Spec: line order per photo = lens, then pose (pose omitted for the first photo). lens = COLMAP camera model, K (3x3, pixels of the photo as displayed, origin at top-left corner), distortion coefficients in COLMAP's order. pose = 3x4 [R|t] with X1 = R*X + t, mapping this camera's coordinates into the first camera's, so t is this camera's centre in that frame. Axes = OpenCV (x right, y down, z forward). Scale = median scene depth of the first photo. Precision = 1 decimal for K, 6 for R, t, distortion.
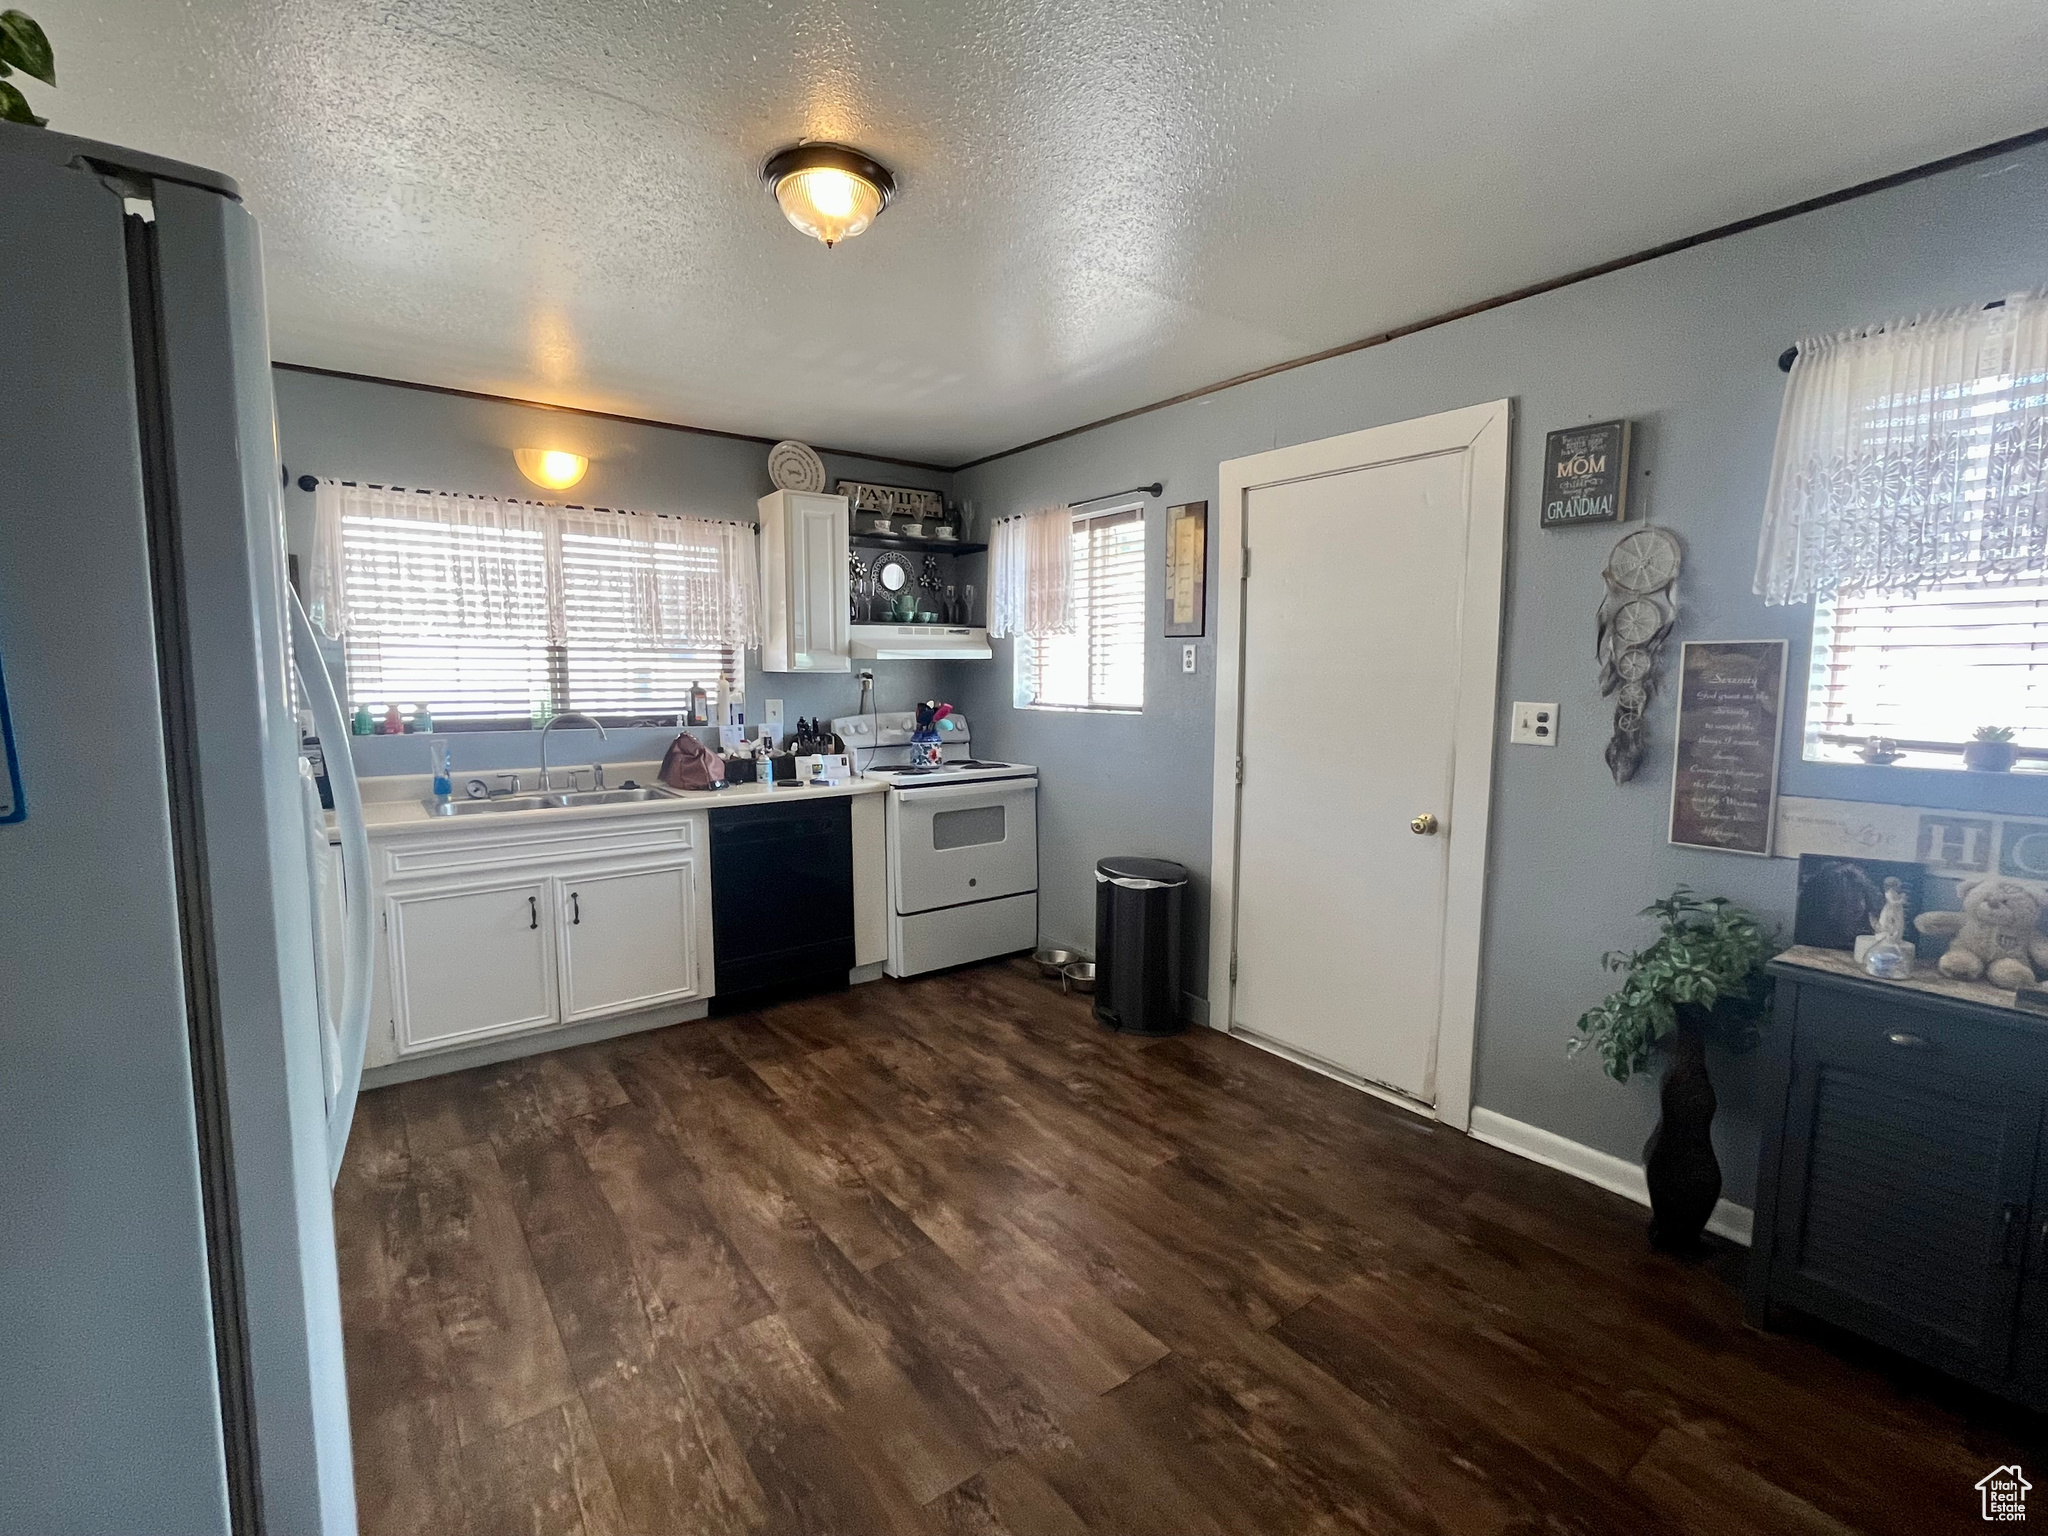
lens RADIAL K [[921.4, 0, 1037.9], [0, 921.4, 762.0], [0, 0, 1]] dist [-0.001202, -0.000310]
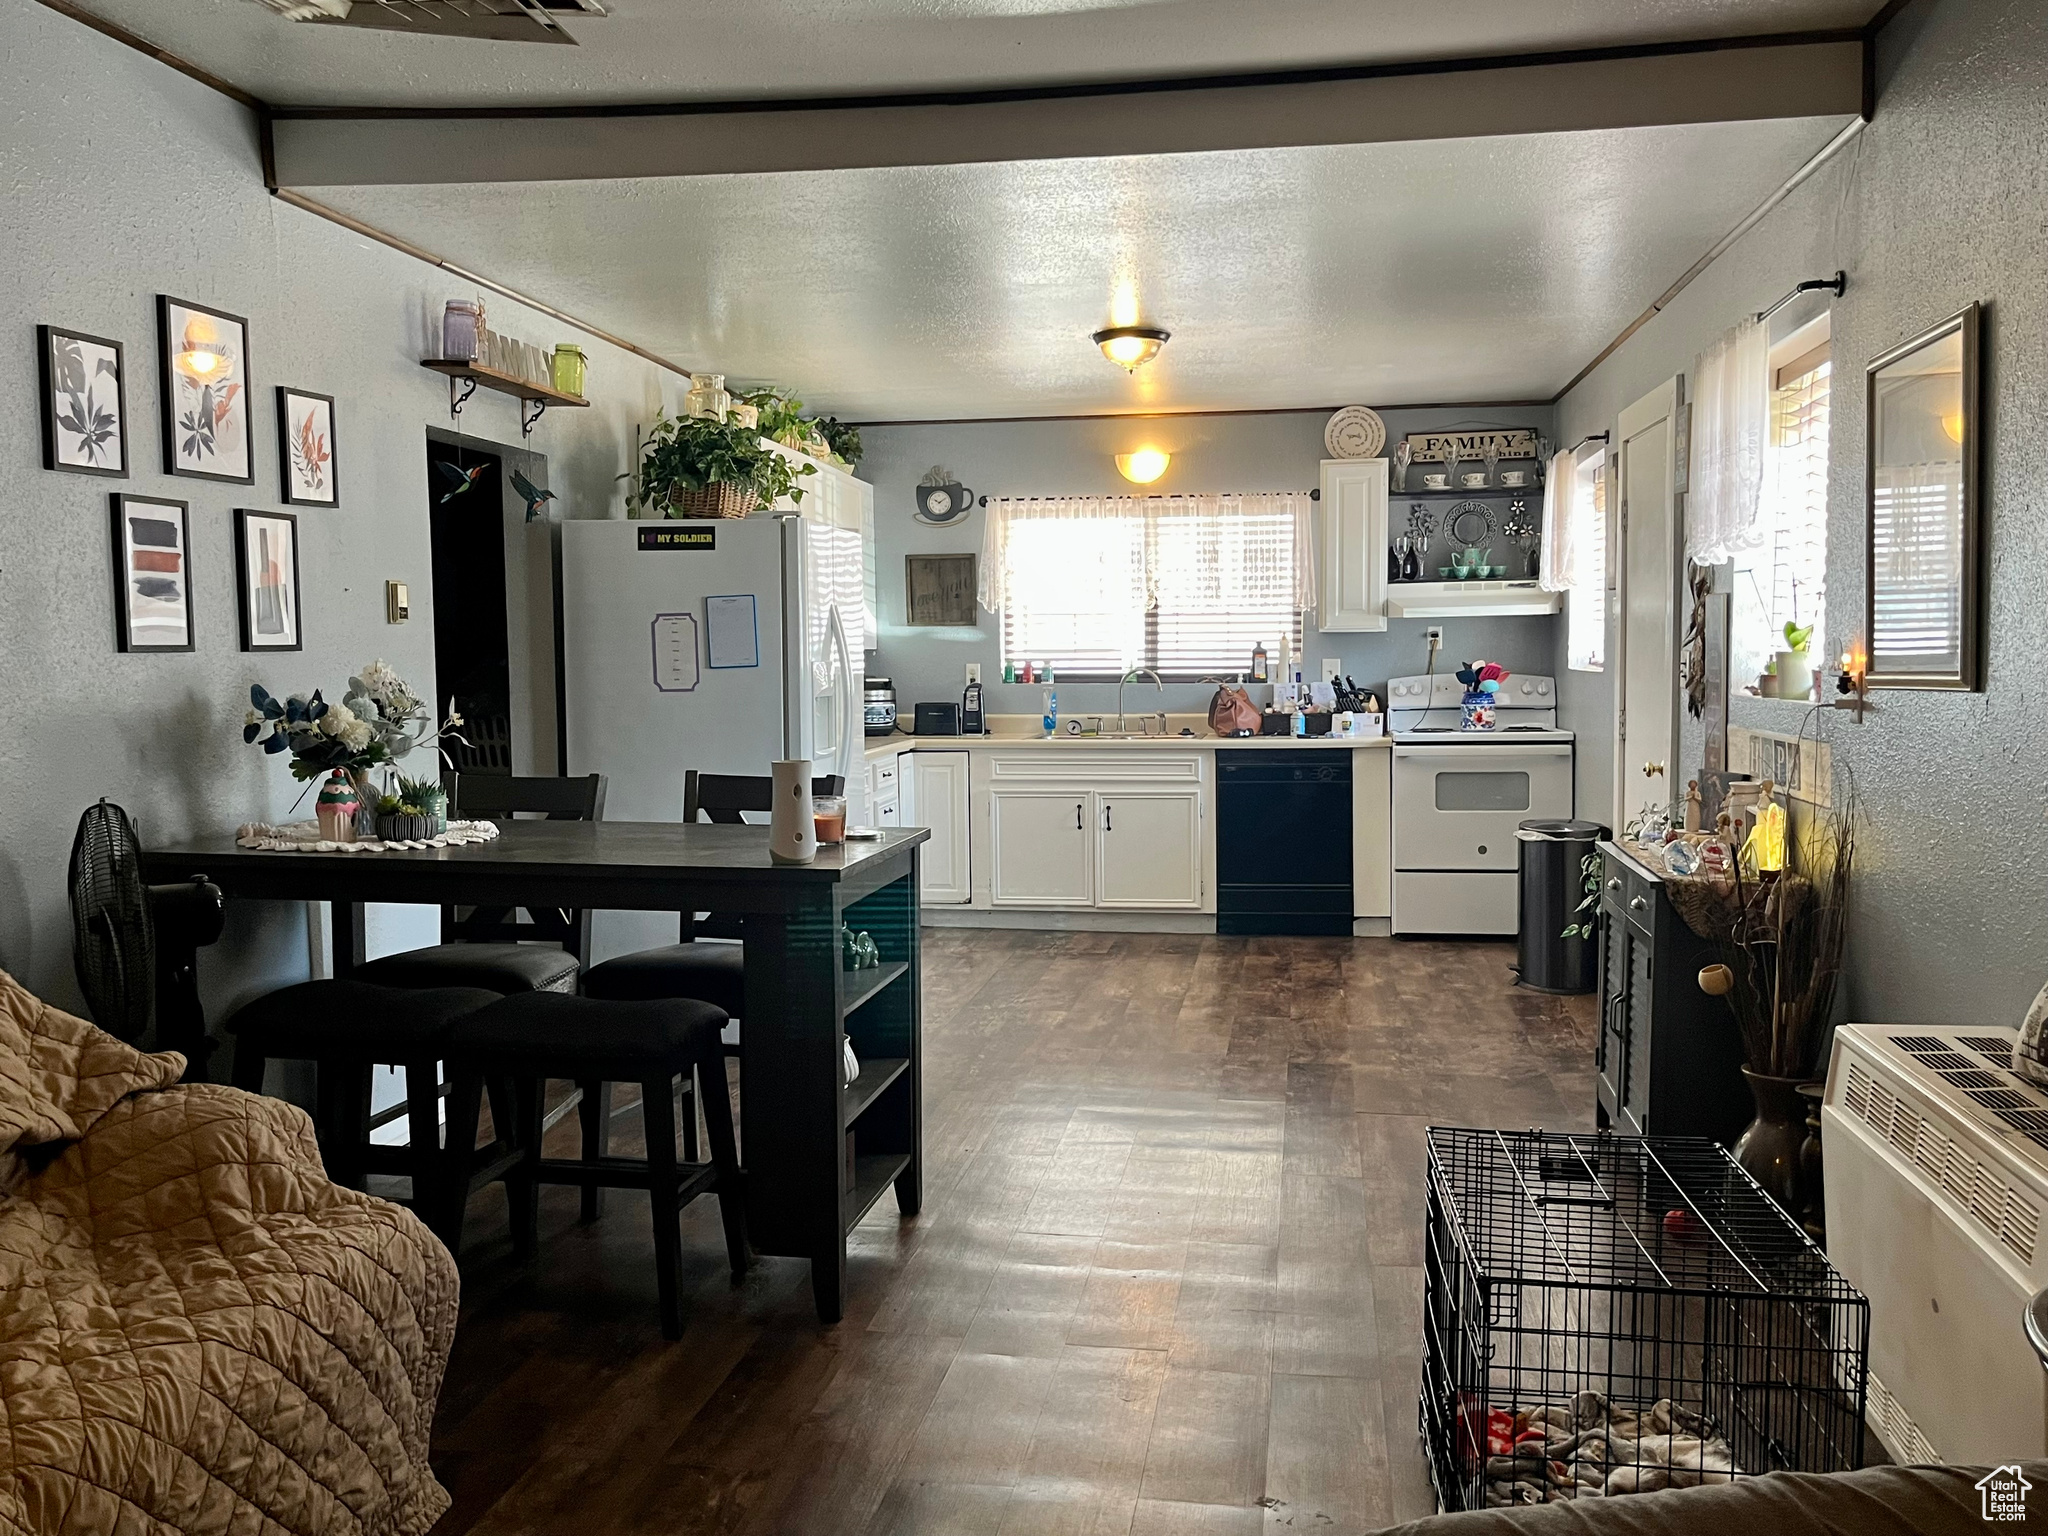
lens RADIAL K [[1767.8, 0, 1024.0], [0, 1767.8, 768.0], [0, 0, 1]] dist [0.055706, -0.010065]
pose [[0.691011, 0.042373, -0.721602, 1.669902], [-0.059313, 0.998238, 0.001820, 0.128804], [0.720407, 0.041543, 0.692306, -1.111896]]
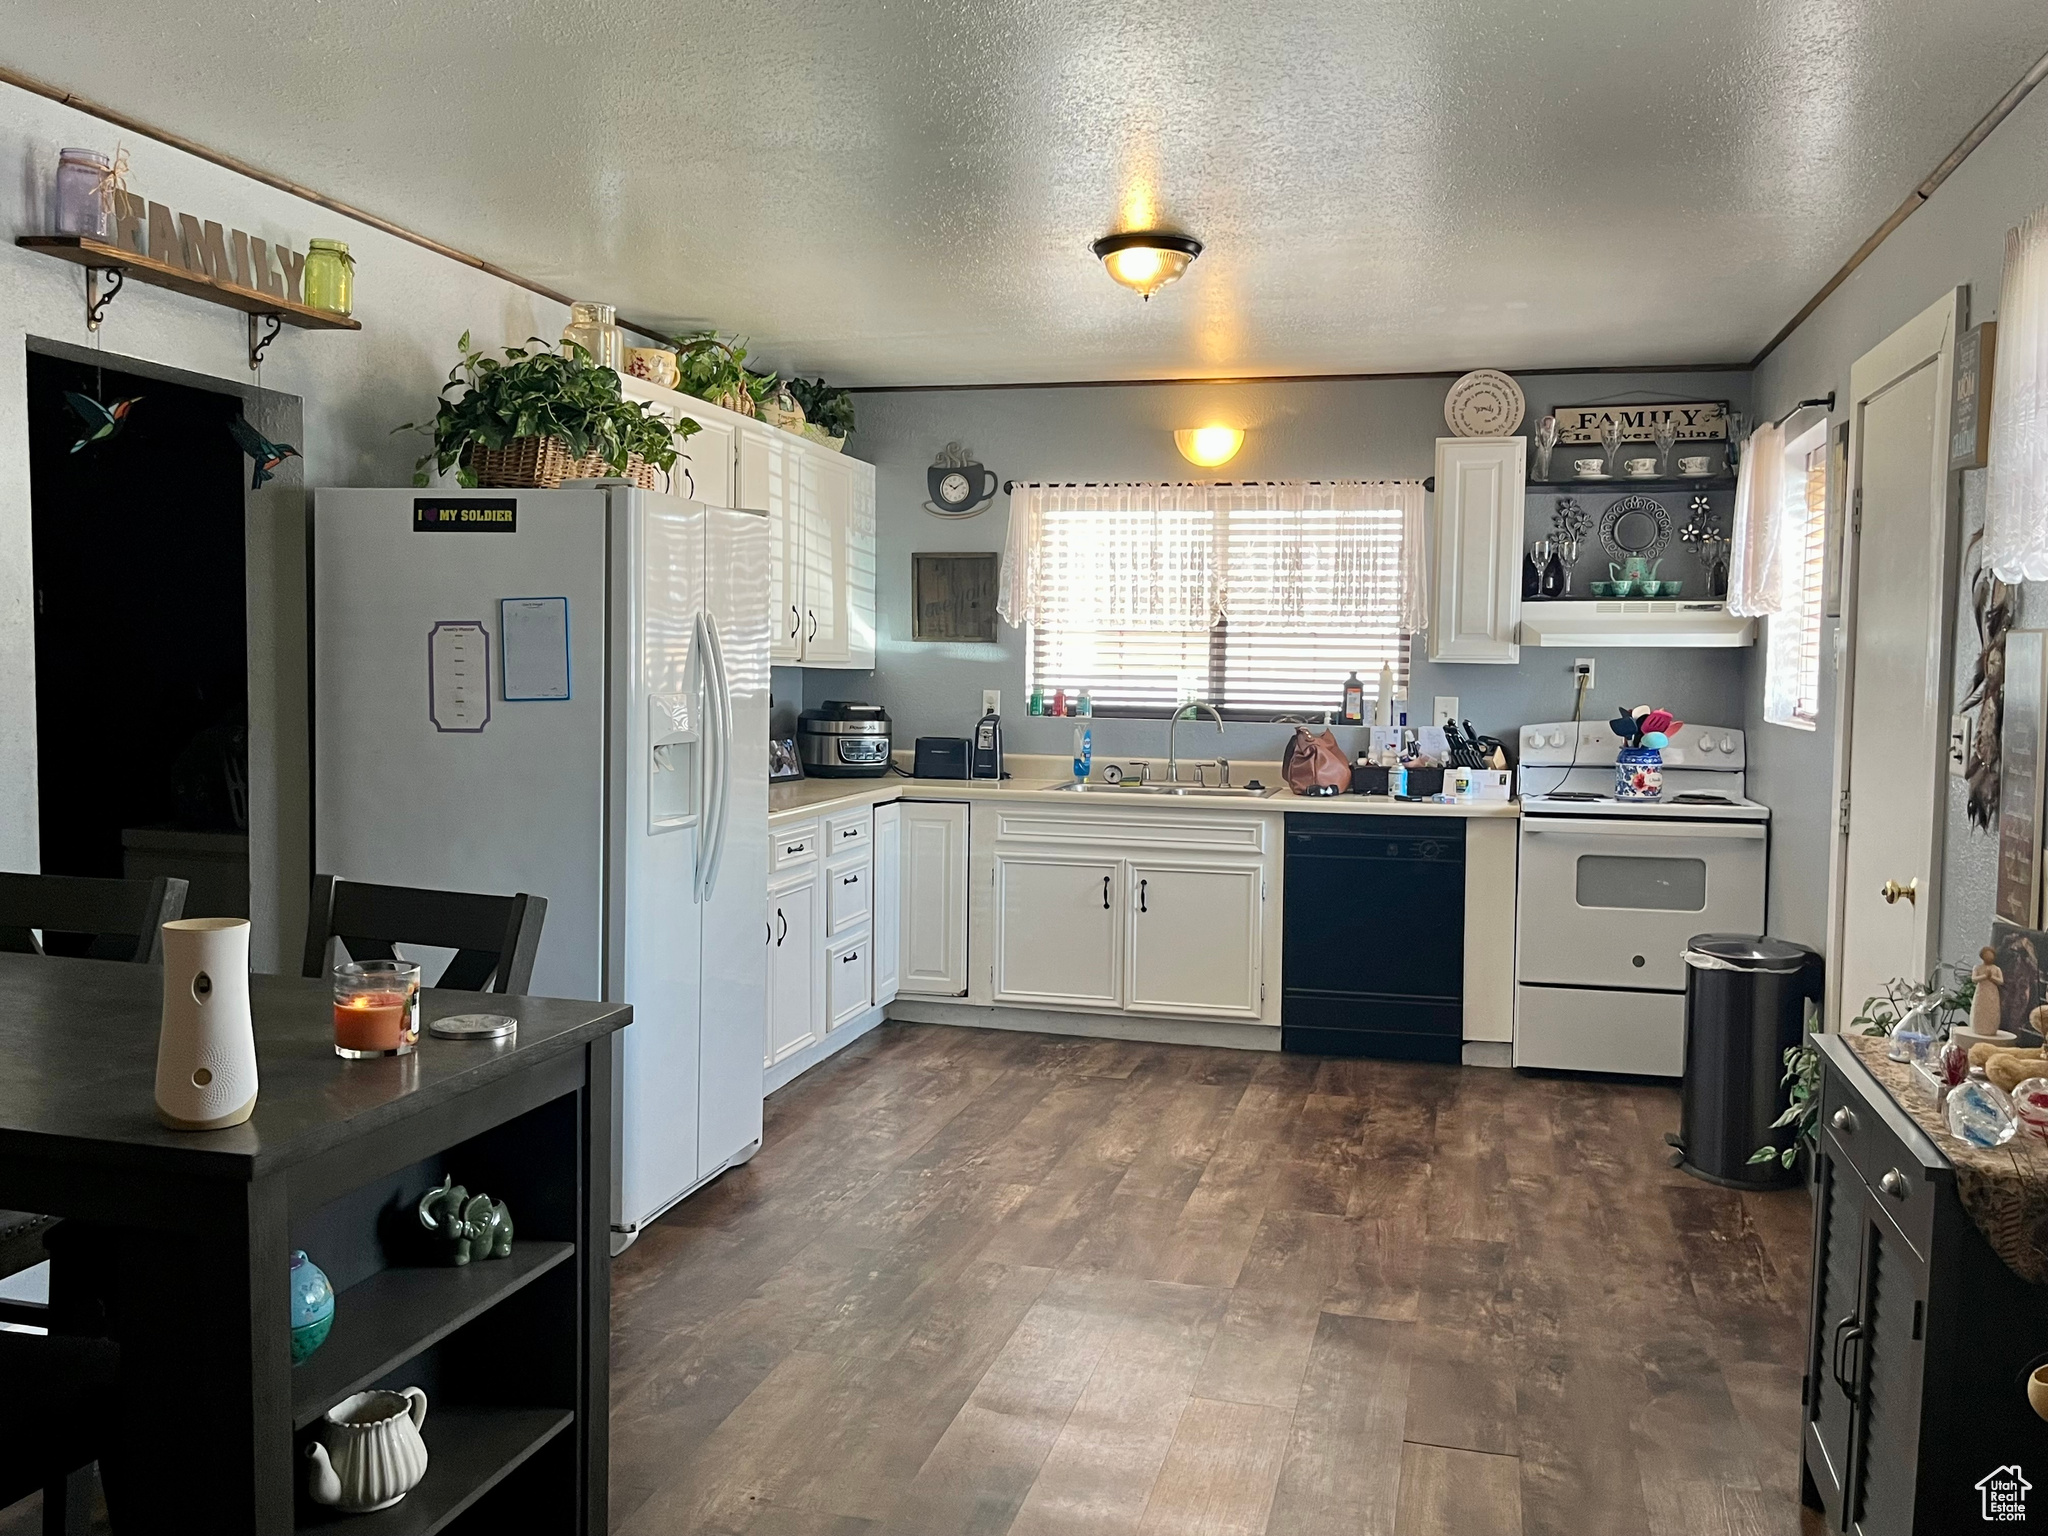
lens RADIAL K [[1780.9, 0, 1018.2], [0, 1780.9, 760.2], [0, 0, 1]] dist [0.029263, -0.001586]
pose [[0.619883, 0.055082, -0.782758, 1.272133], [-0.089527, 0.995984, -0.000812, 0.037513], [0.779570, 0.070582, 0.622325, -0.433326]]
